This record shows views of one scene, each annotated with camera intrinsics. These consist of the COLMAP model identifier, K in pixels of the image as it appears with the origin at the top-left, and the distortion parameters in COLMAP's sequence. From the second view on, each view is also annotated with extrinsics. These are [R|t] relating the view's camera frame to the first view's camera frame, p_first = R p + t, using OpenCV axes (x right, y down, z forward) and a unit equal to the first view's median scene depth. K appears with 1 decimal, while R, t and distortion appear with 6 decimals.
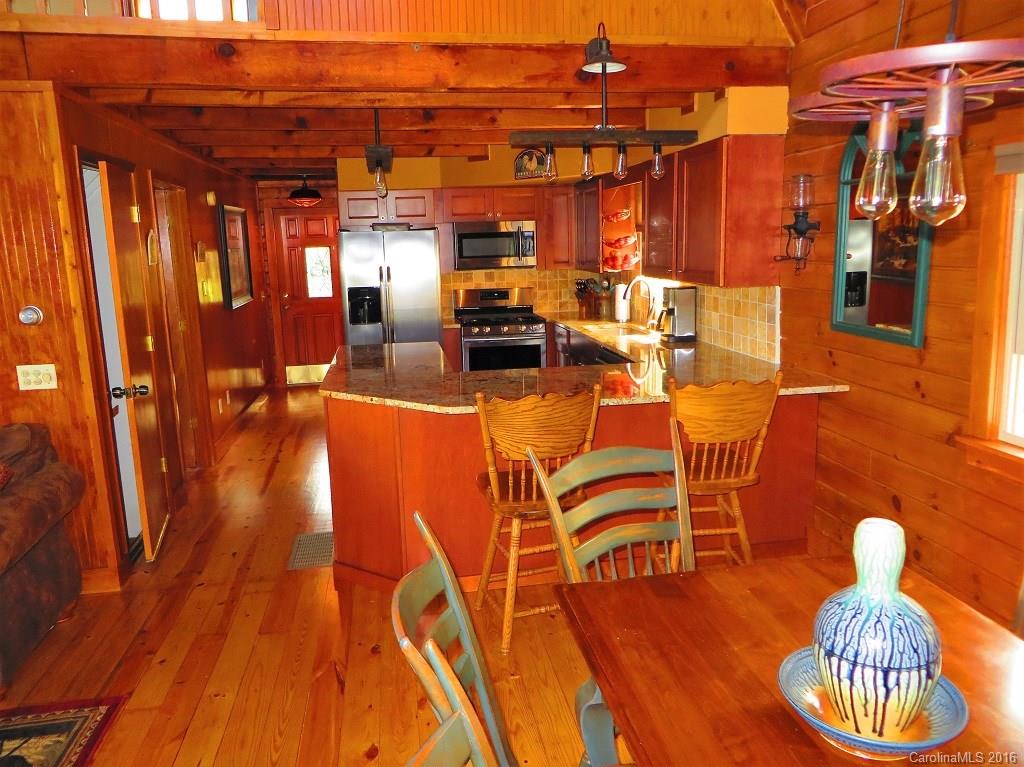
lens RADIAL K [[769.5, 0, 512.0], [0, 769.5, 383.5], [0, 0, 1]] dist [-0.020143, -0.004572]
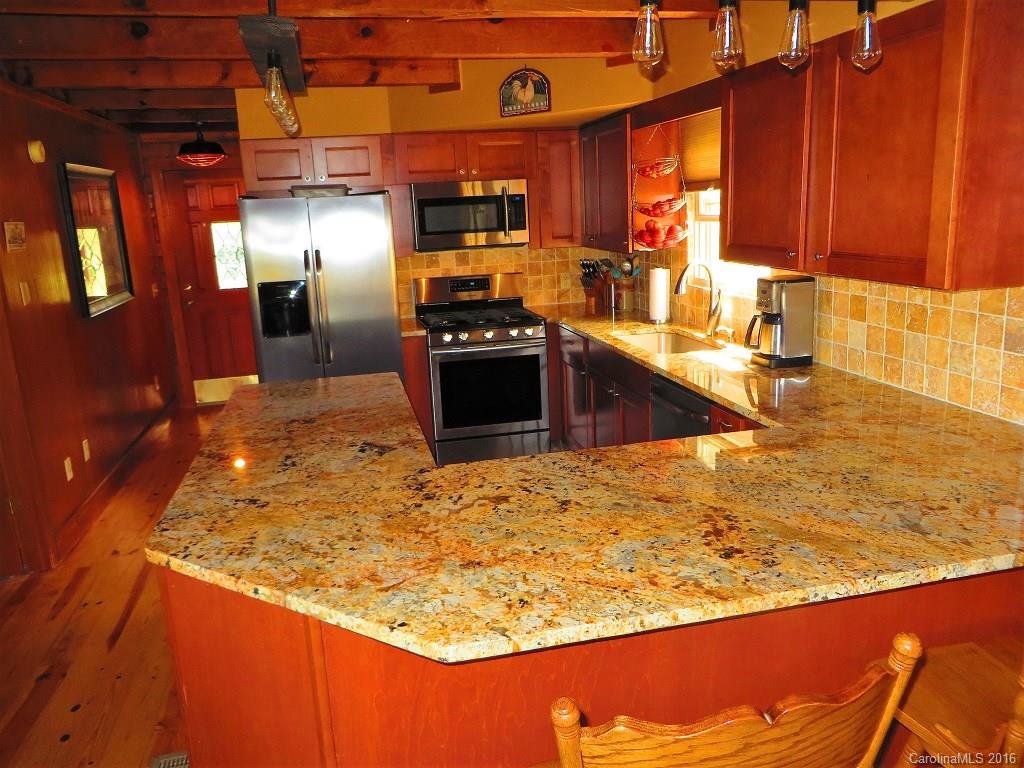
lens RADIAL K [[769.5, 0, 512.0], [0, 769.5, 384.0], [0, 0, 1]] dist [-0.020143, -0.004572]
pose [[0.997695, -0.031834, 0.059921, -0.031987], [0.029384, 0.998713, 0.041334, -0.053911], [-0.061160, -0.039478, 0.997347, 0.292534]]
